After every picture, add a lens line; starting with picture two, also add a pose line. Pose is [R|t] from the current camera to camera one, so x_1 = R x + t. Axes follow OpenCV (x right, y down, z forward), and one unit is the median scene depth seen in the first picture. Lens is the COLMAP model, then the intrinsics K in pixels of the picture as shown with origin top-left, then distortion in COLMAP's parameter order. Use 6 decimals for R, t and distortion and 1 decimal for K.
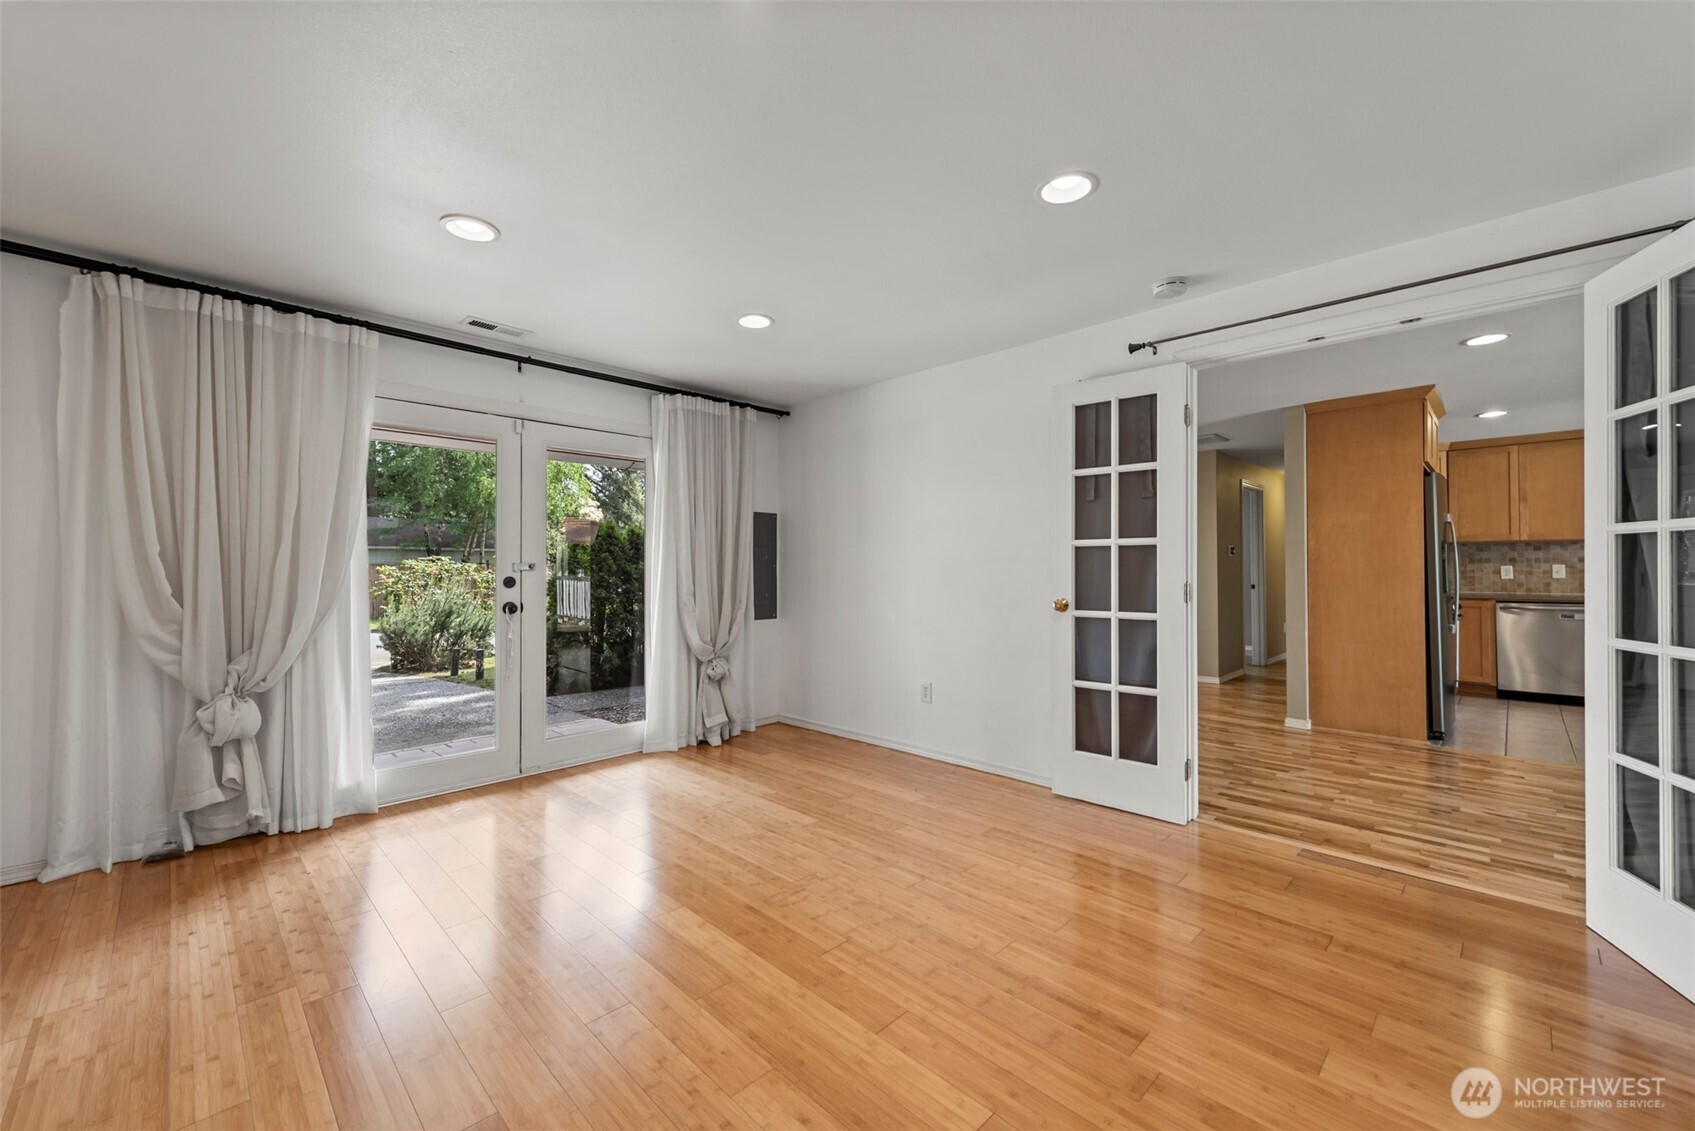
lens RADIAL K [[671.5, 0, 845.5], [0, 671.5, 564.8], [0, 0, 1]] dist [0.015063, -0.006054]
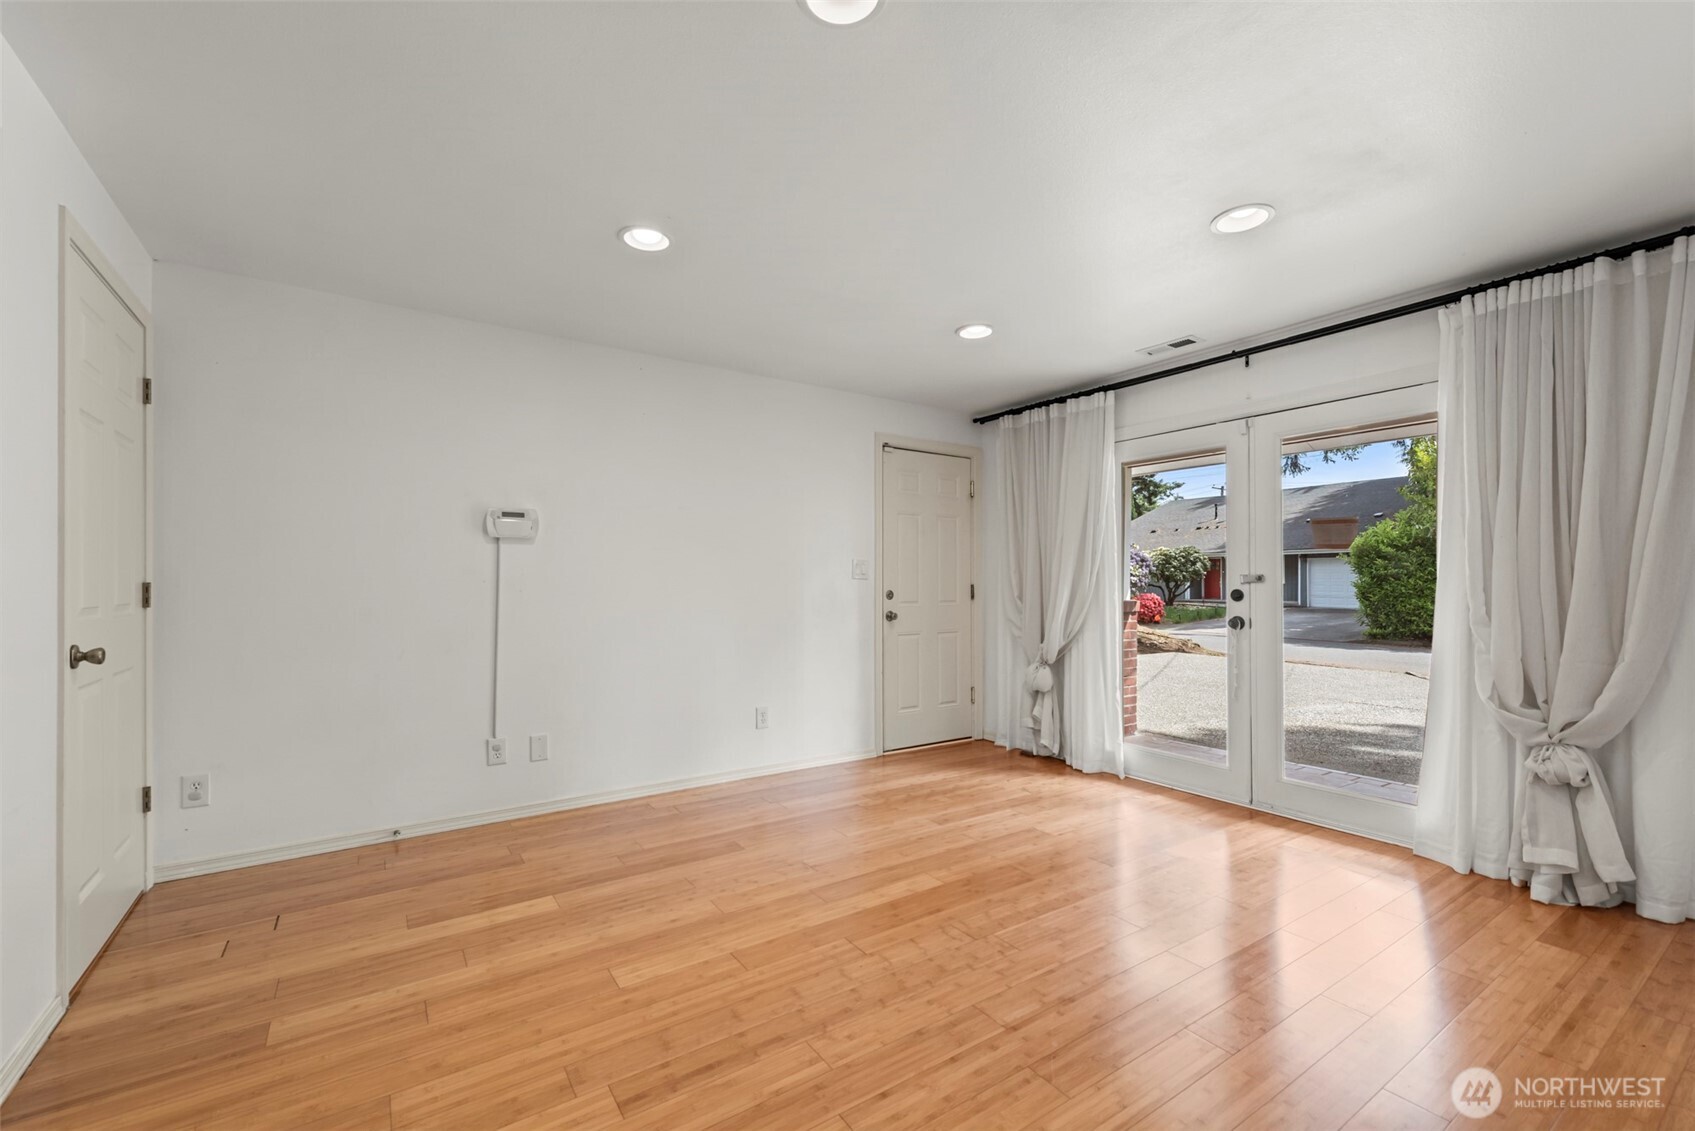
lens RADIAL K [[704.1, 0, 845.4], [0, 704.1, 583.0], [0, 0, 1]] dist [0.008875, -0.000473]
pose [[-0.188792, 0.003019, -0.982012, 0.755139], [0.007162, 0.999973, 0.001697, 0.004176], [0.981991, -0.006713, -0.188808, 0.855846]]
